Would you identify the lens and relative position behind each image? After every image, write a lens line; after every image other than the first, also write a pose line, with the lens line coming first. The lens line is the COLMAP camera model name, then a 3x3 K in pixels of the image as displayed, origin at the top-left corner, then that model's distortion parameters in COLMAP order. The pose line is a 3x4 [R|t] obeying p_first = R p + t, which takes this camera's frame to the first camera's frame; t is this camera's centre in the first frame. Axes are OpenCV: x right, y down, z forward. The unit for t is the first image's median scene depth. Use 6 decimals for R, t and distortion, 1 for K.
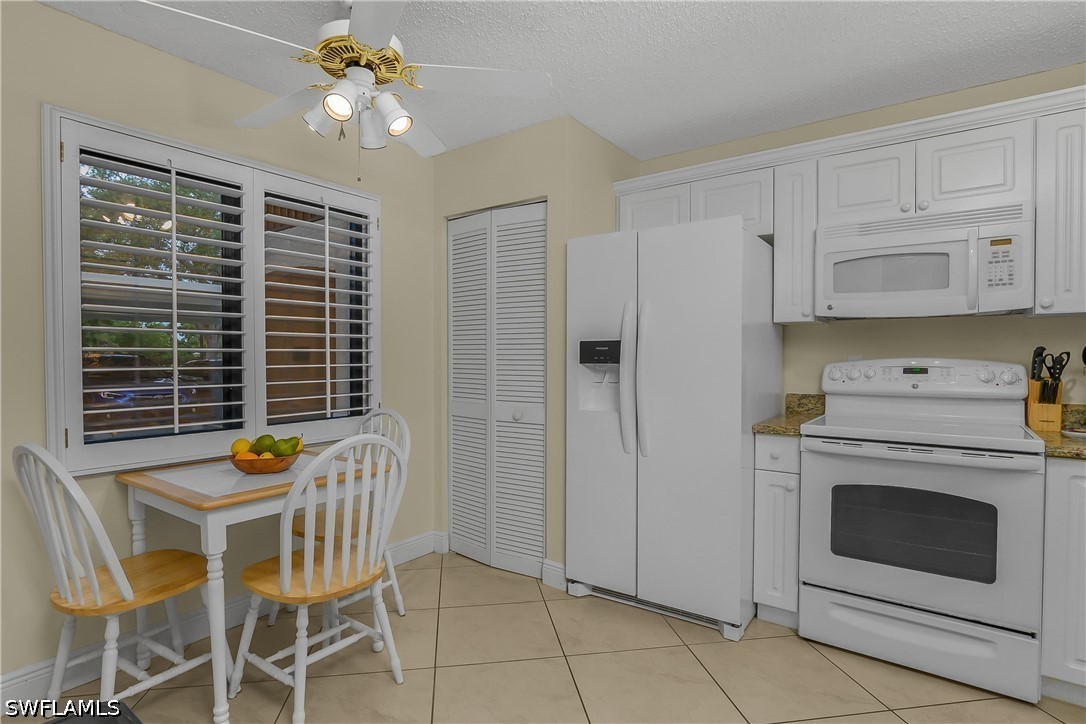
lens RADIAL K [[558.0, 0, 544.5], [0, 558.0, 367.5], [0, 0, 1]] dist [-0.002140, 0.000044]
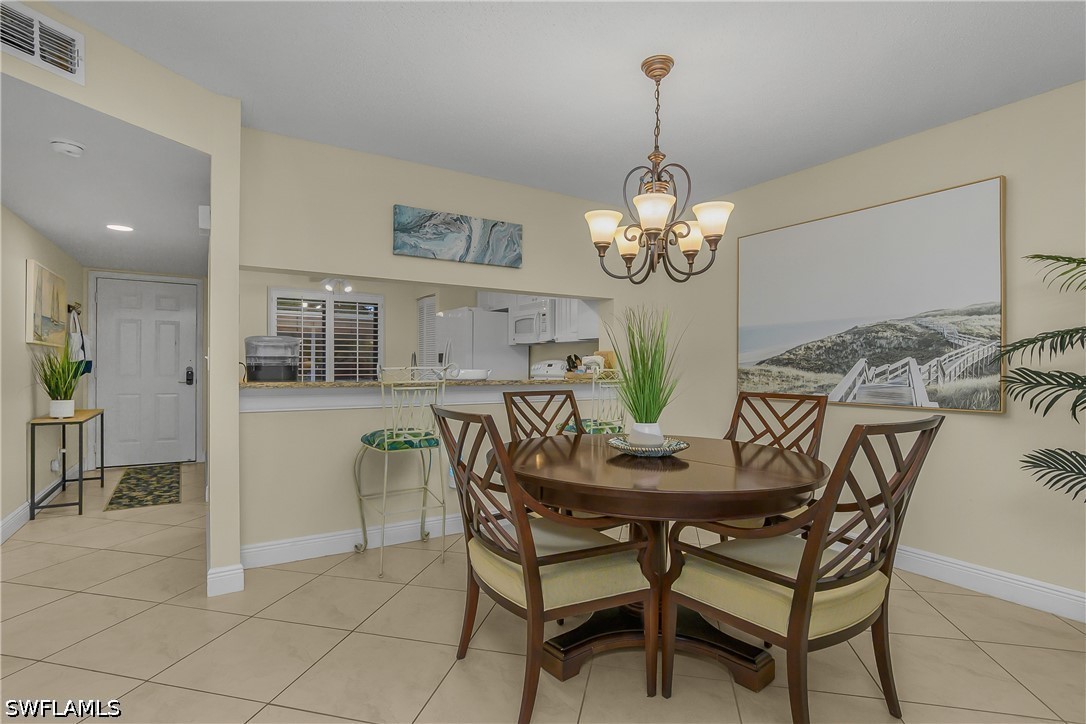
lens RADIAL K [[547.4, 0, 551.8], [0, 547.4, 362.4], [0, 0, 1]] dist [-0.005984, 0.000192]
pose [[0.928519, 0.001953, -0.371279, 1.633310], [-0.010956, 0.999695, -0.022141, 0.048289], [0.371122, 0.024626, 0.928257, -1.224101]]
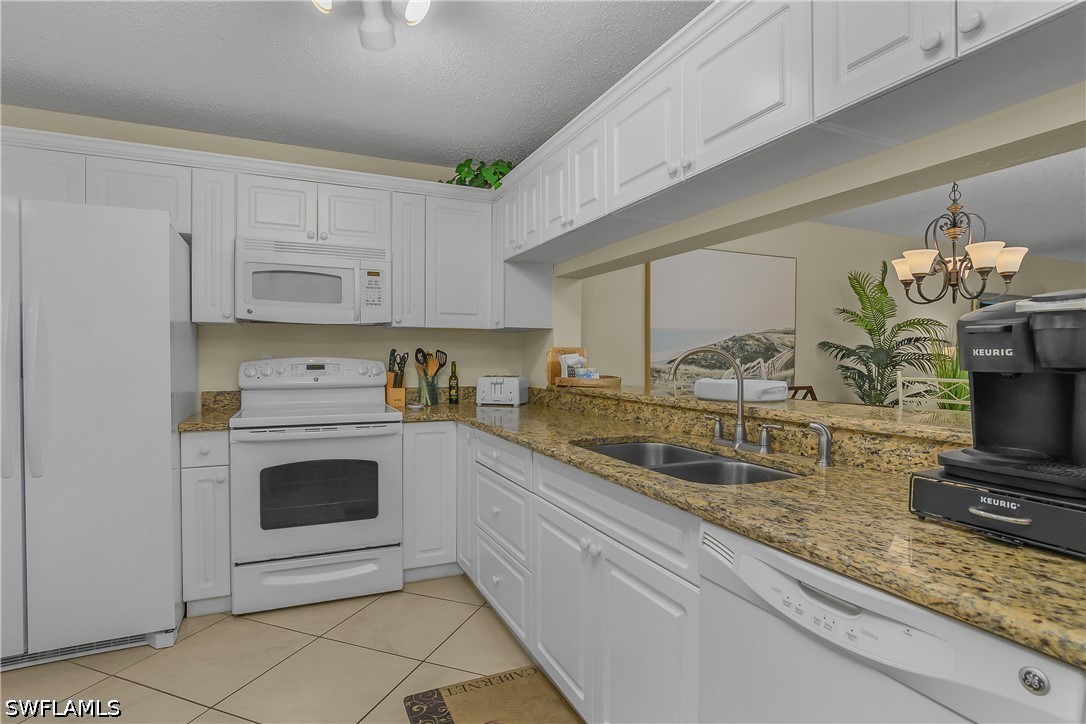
lens RADIAL K [[554.4, 0, 543.0], [0, 554.4, 362.0], [0, 0, 1]] dist [-0.008770, -0.000064]
pose [[0.494085, -0.007567, 0.869380, -0.164410], [0.014185, 0.999899, 0.000642, 0.000937], [-0.869298, 0.012015, 0.494143, -0.050079]]
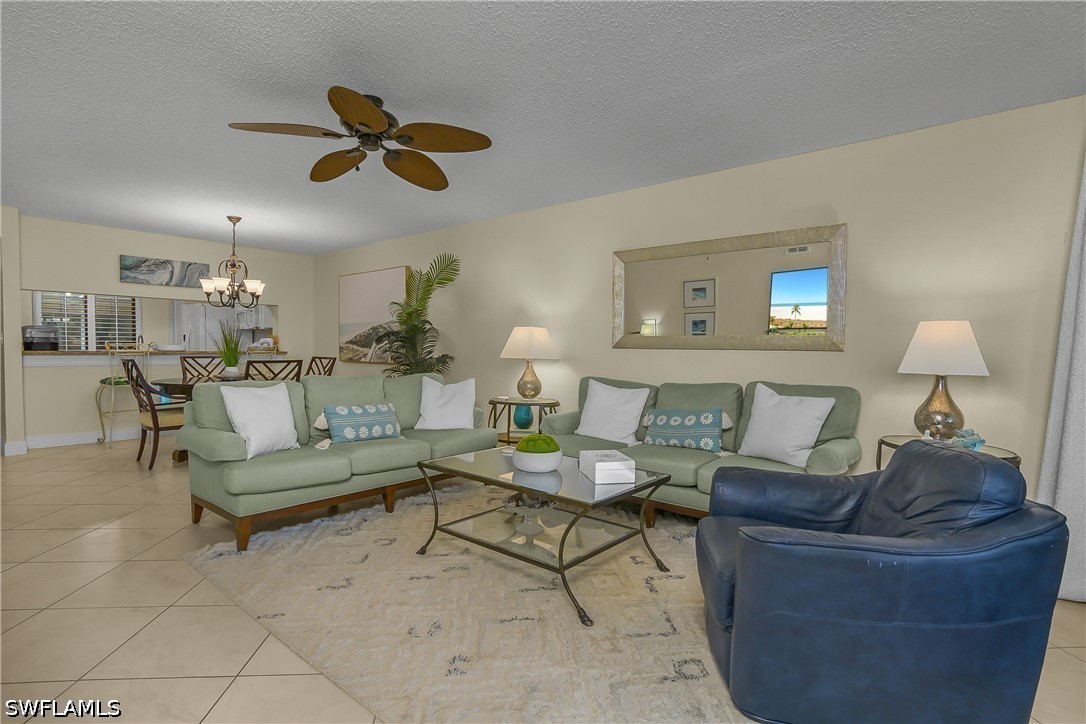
lens RADIAL K [[547.4, 0, 551.8], [0, 547.4, 362.4], [0, 0, 1]] dist [-0.005984, 0.000192]
pose [[0.995481, 0.013357, -0.094019, 3.055337], [-0.012340, 0.999859, 0.011384, 0.069149], [0.094158, -0.010172, 0.995505, -2.493153]]
